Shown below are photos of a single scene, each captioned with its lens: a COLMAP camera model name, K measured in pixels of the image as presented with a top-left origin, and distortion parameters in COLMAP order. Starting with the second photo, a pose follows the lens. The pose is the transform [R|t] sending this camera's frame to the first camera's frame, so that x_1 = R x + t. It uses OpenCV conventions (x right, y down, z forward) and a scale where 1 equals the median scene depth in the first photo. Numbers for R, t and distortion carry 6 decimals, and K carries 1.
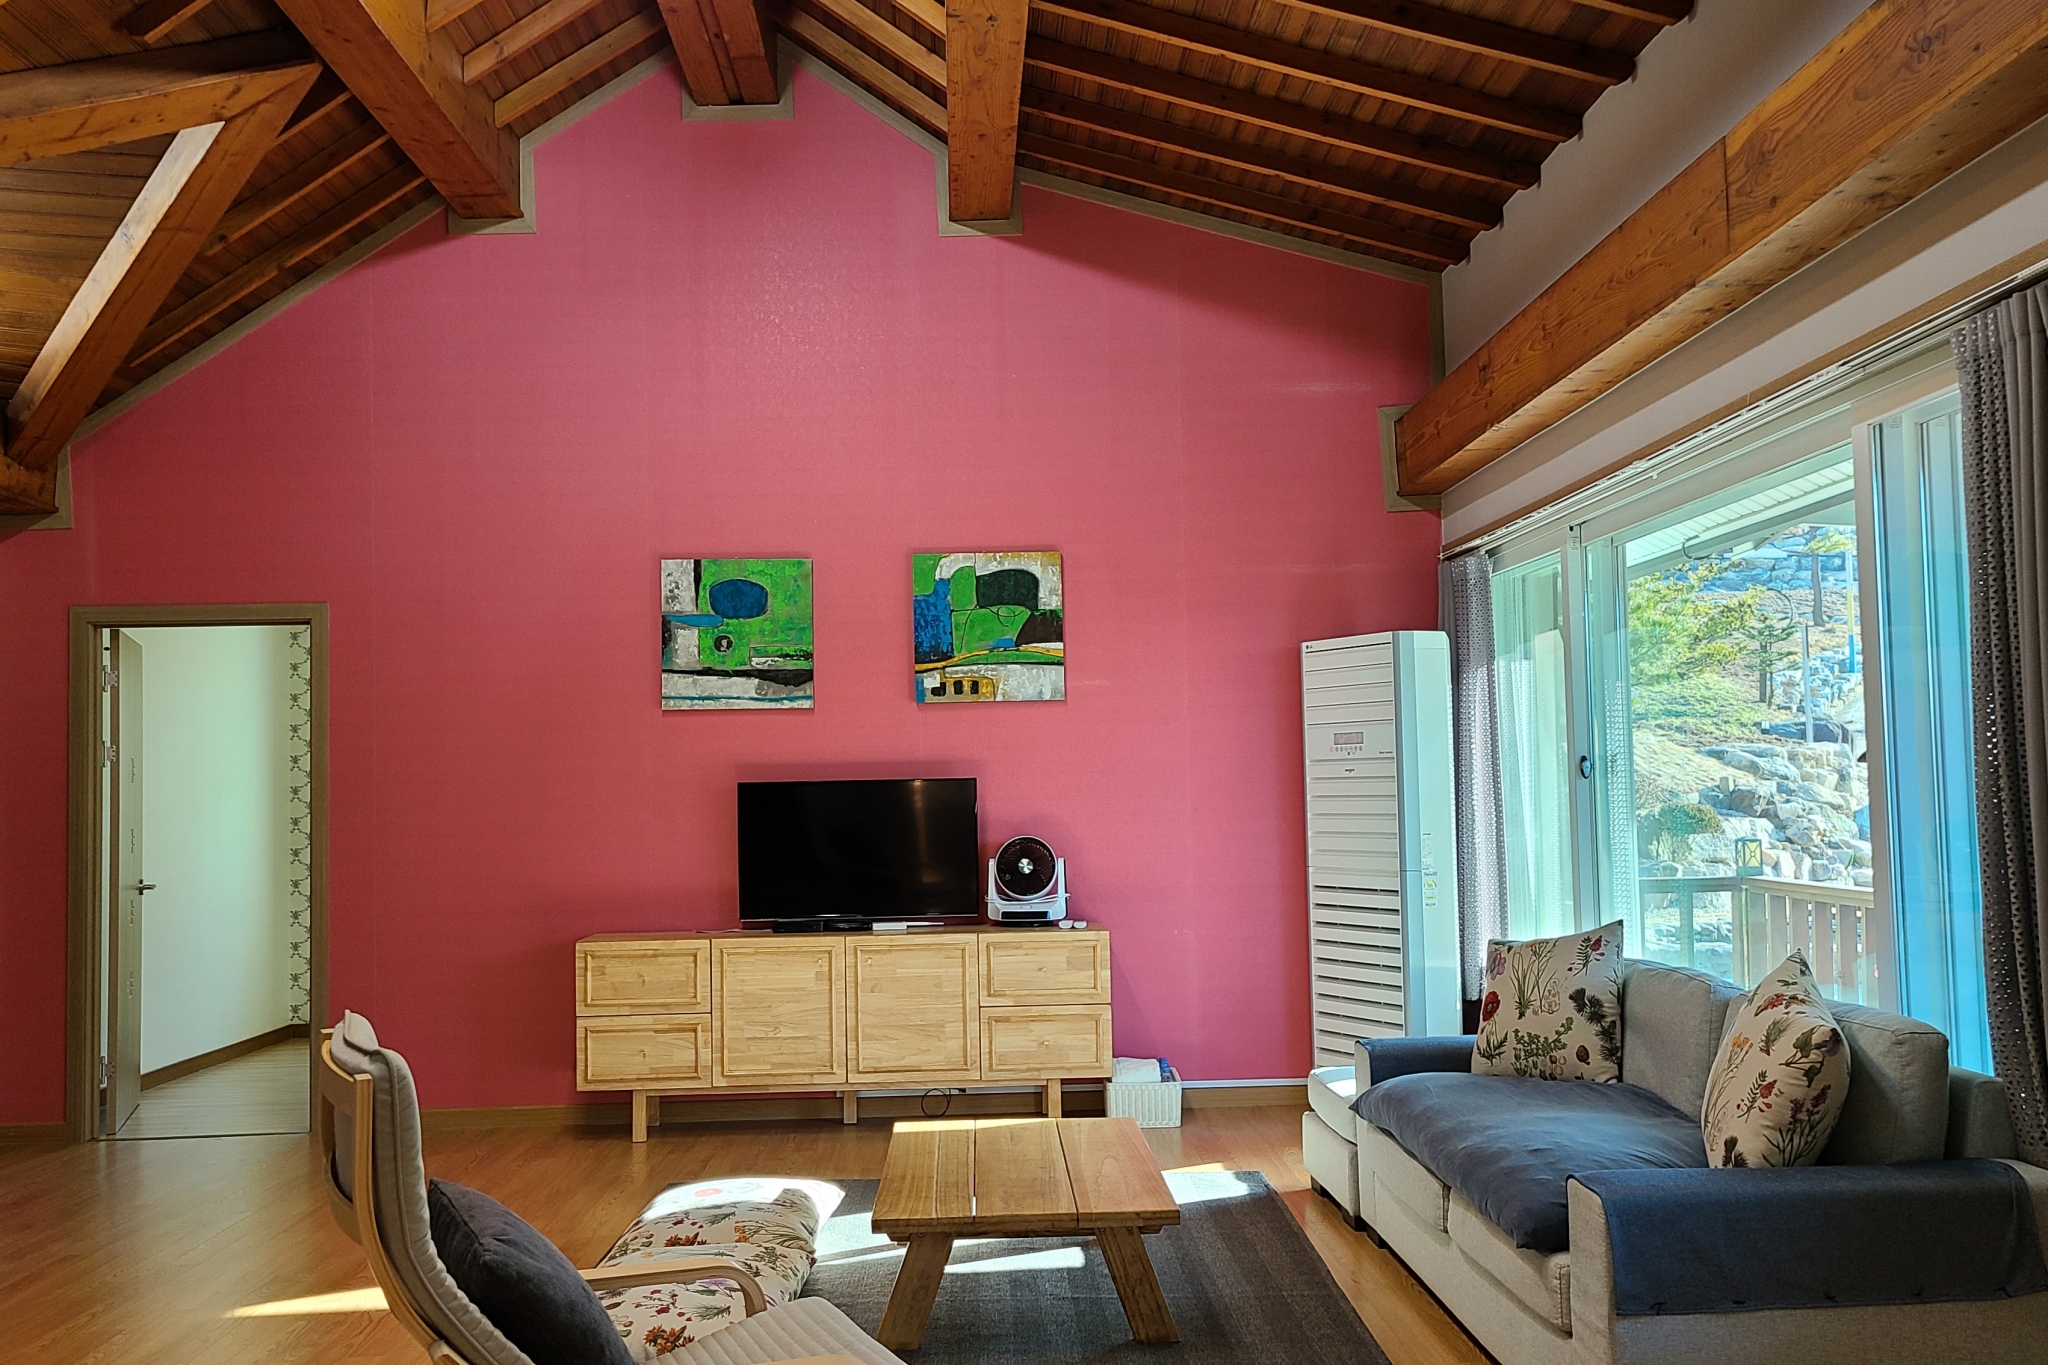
lens RADIAL K [[1782.7, 0, 1020.9], [0, 1782.7, 683.8], [0, 0, 1]] dist [0.042345, -0.026729]
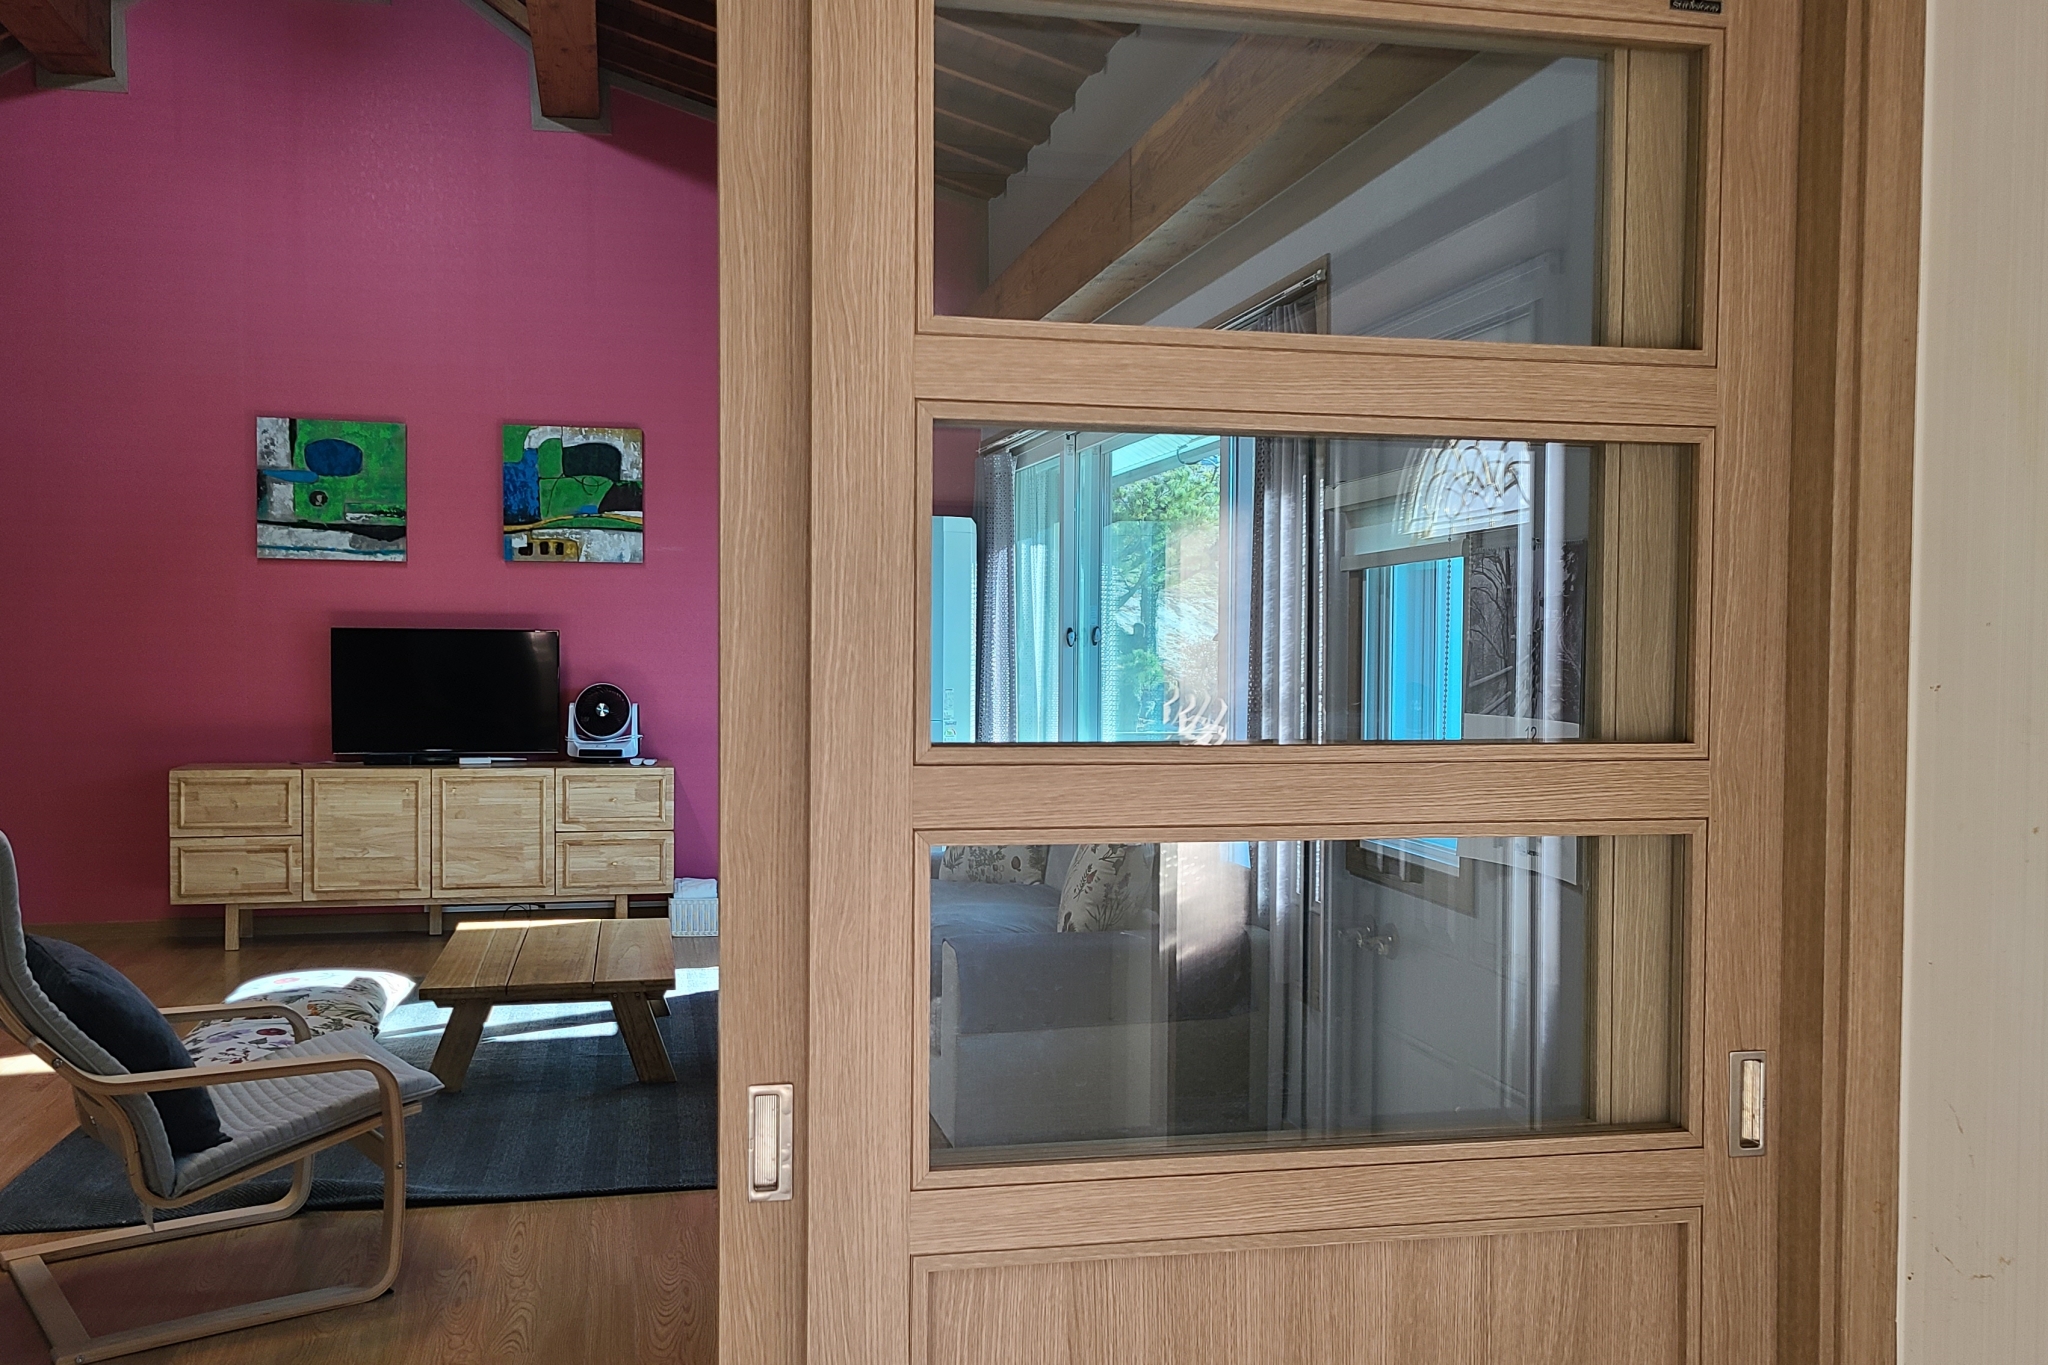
lens RADIAL K [[1782.7, 0, 1026.6], [0, 1782.7, 691.2], [0, 0, 1]] dist [0.042345, -0.026729]
pose [[0.981255, 0.023579, 0.191265, 0.050670], [-0.039923, 0.995828, 0.082052, -0.013121], [-0.188533, -0.088150, 0.978103, -0.157221]]
